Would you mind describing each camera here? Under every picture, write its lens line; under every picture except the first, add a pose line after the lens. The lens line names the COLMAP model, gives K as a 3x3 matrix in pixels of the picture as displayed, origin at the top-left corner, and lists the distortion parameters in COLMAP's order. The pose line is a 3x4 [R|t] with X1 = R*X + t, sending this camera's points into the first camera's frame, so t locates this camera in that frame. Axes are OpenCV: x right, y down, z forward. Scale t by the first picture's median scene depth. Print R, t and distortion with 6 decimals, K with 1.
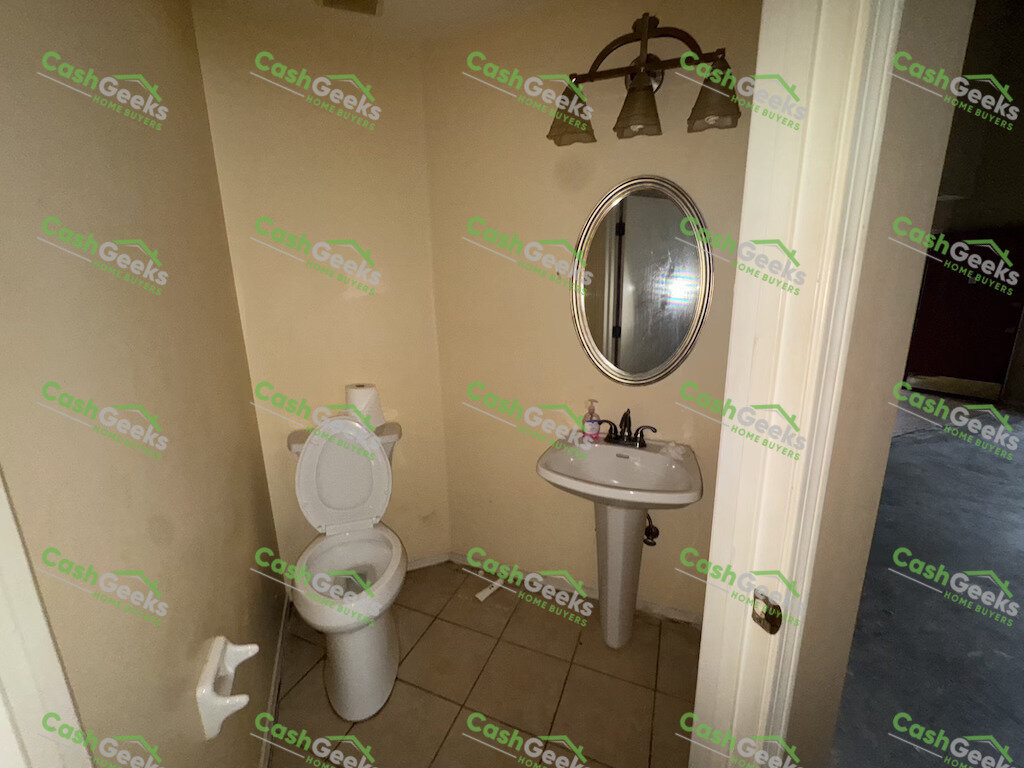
lens RADIAL K [[410.0, 0, 512.0], [0, 410.0, 384.0], [0, 0, 1]] dist [-0.001321, -0.000004]
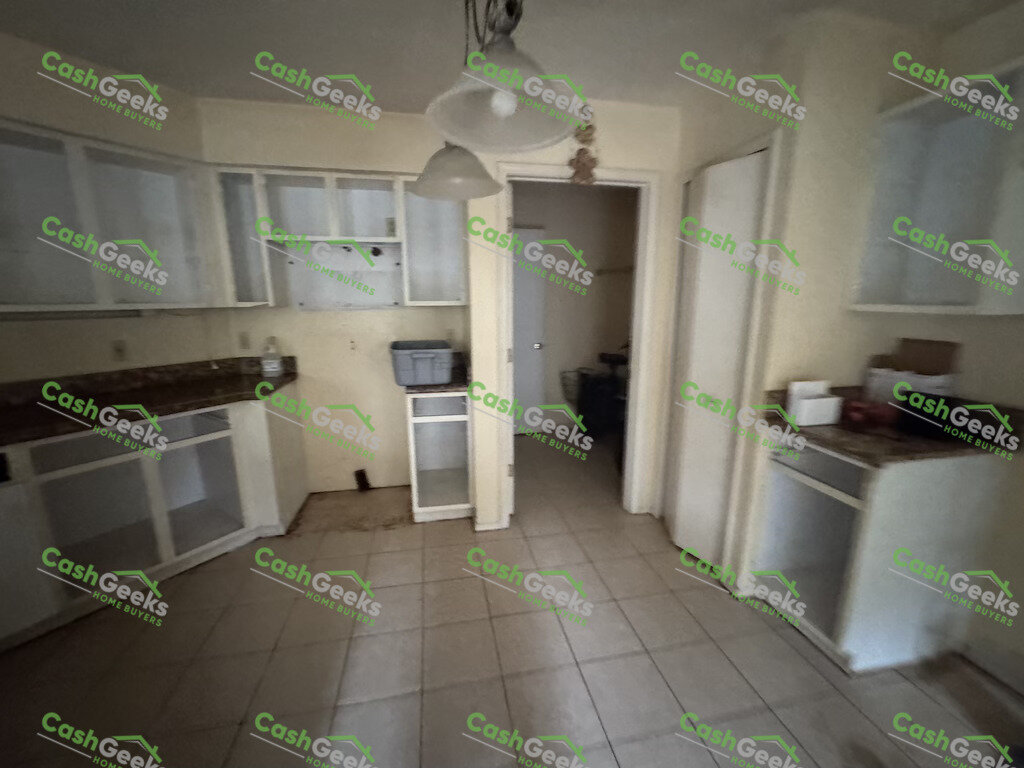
lens RADIAL K [[410.0, 0, 512.0], [0, 410.0, 384.0], [0, 0, 1]] dist [-0.001321, -0.000004]
pose [[1.000000, 0.000026, -0.000022, -0.000193], [-0.000026, 0.999999, -0.001275, -0.806802], [0.000022, 0.001275, 0.999999, -0.000652]]
